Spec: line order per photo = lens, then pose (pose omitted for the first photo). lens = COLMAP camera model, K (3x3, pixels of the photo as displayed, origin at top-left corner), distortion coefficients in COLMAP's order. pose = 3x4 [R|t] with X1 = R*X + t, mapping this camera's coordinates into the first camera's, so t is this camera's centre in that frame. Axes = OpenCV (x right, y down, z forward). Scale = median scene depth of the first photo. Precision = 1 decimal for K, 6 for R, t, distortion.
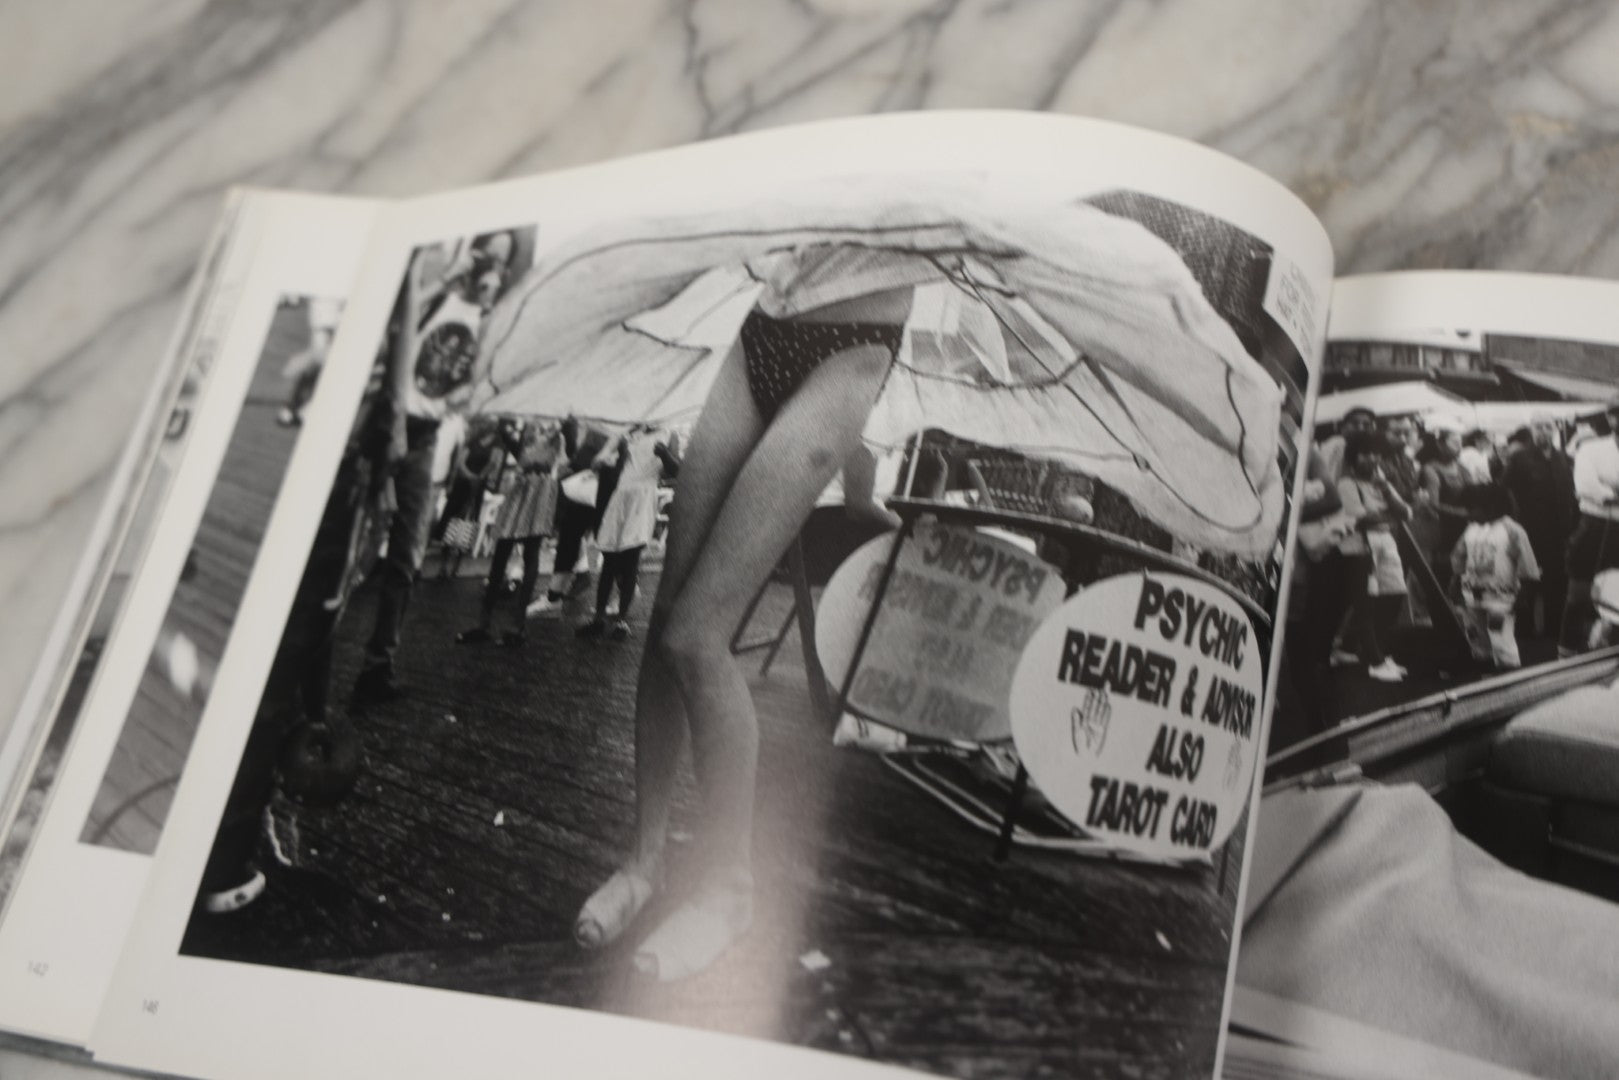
lens RADIAL K [[1852.9, 0, 828.3], [0, 1852.9, 562.8], [0, 0, 1]] dist [0.051835, 0.029622]
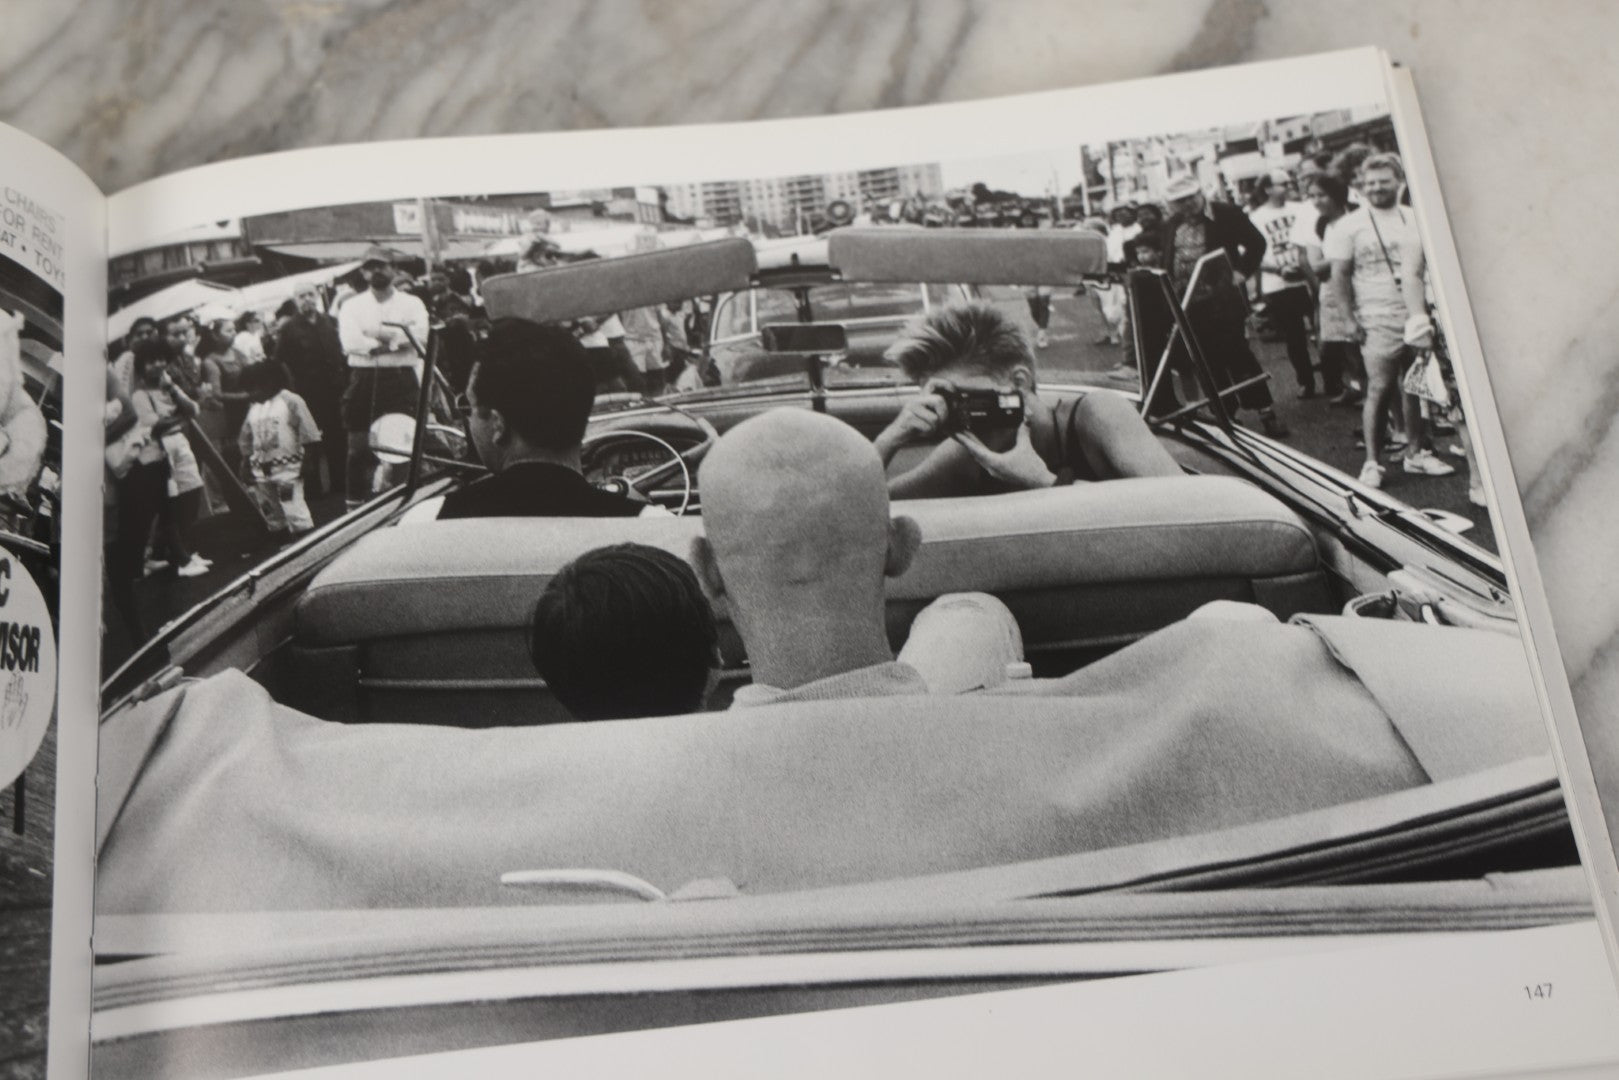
lens RADIAL K [[1852.9, 0, 828.3], [0, 1852.9, 562.8], [0, 0, 1]] dist [0.051835, 0.029622]
pose [[0.931351, -0.264040, 0.250737, 0.358031], [0.263169, 0.964016, 0.037633, 0.105324], [-0.251651, 0.030937, 0.967324, -0.049501]]
